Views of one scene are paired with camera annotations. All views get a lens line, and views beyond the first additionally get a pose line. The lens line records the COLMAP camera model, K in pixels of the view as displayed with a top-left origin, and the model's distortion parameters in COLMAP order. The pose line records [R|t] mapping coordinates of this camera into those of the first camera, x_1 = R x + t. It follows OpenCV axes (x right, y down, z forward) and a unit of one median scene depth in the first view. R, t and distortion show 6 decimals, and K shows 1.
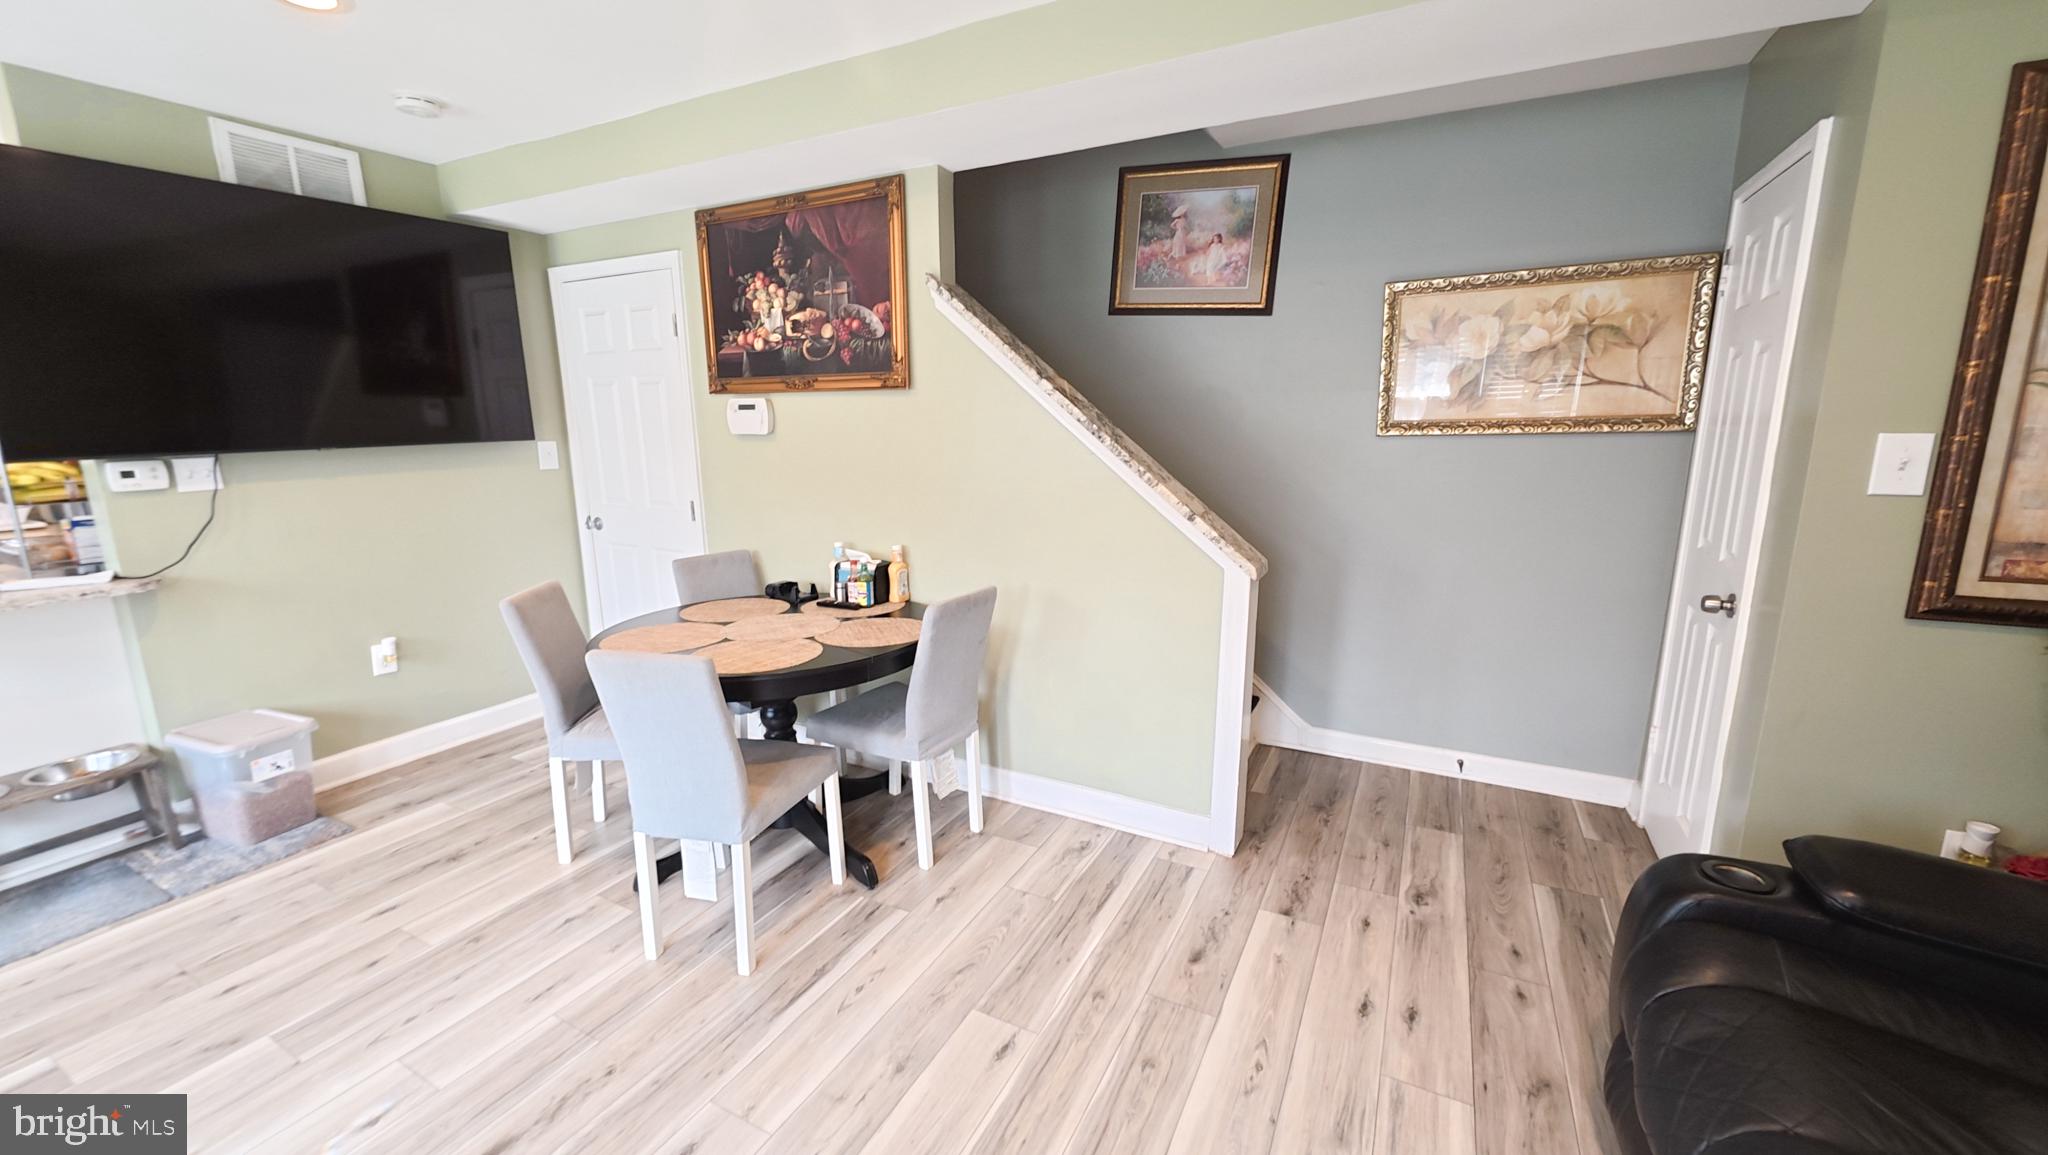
lens RADIAL K [[790.6, 0, 1020.4], [0, 790.6, 574.9], [0, 0, 1]] dist [0.000289, -0.002805]
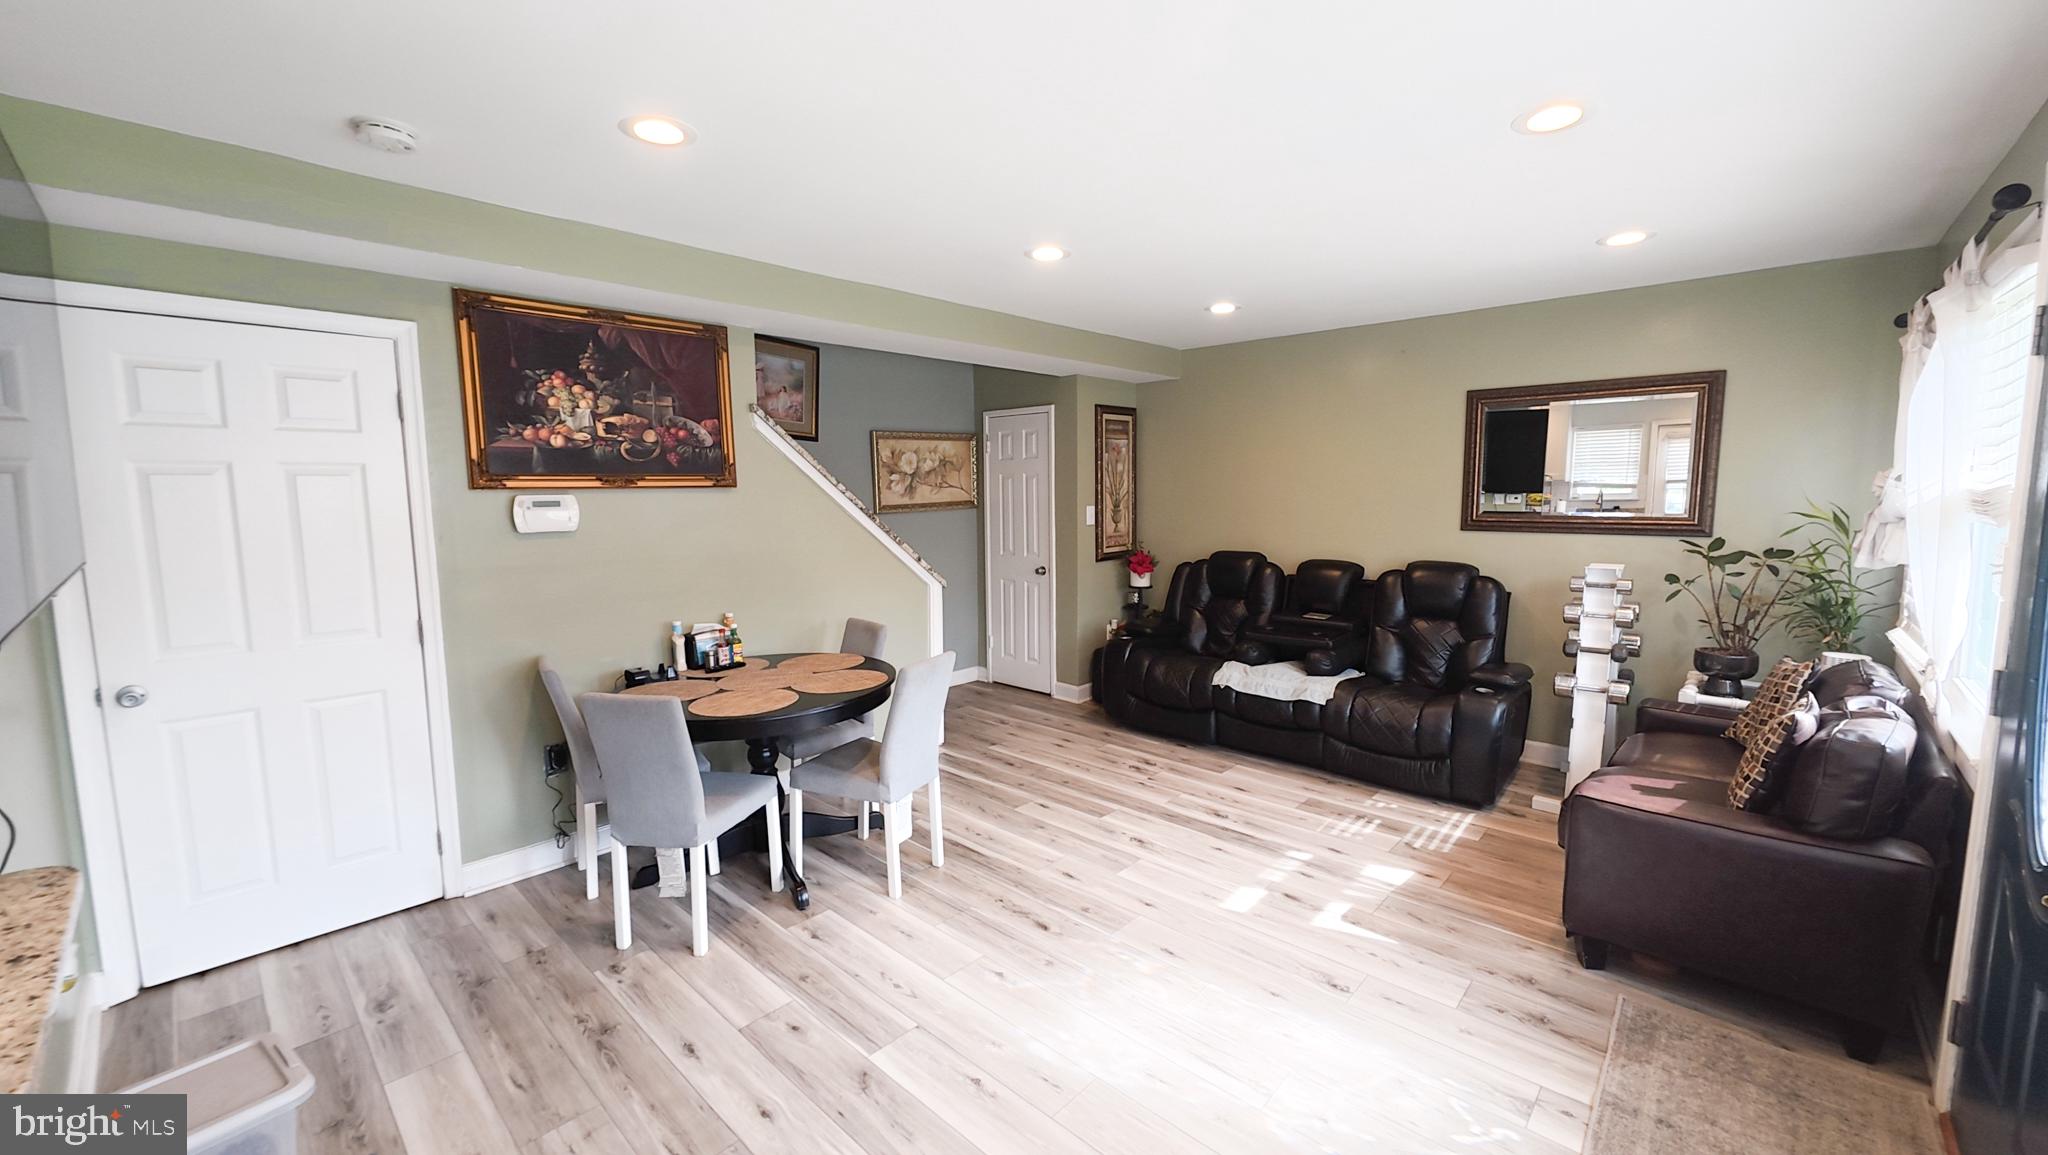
lens RADIAL K [[790.6, 0, 1020.4], [0, 790.6, 574.9], [0, 0, 1]] dist [0.000289, -0.002805]
pose [[0.269191, -0.103232, 0.957538, -1.197508], [0.195932, 0.979316, 0.050498, -0.068743], [-0.942946, 0.174018, 0.283850, 0.217966]]
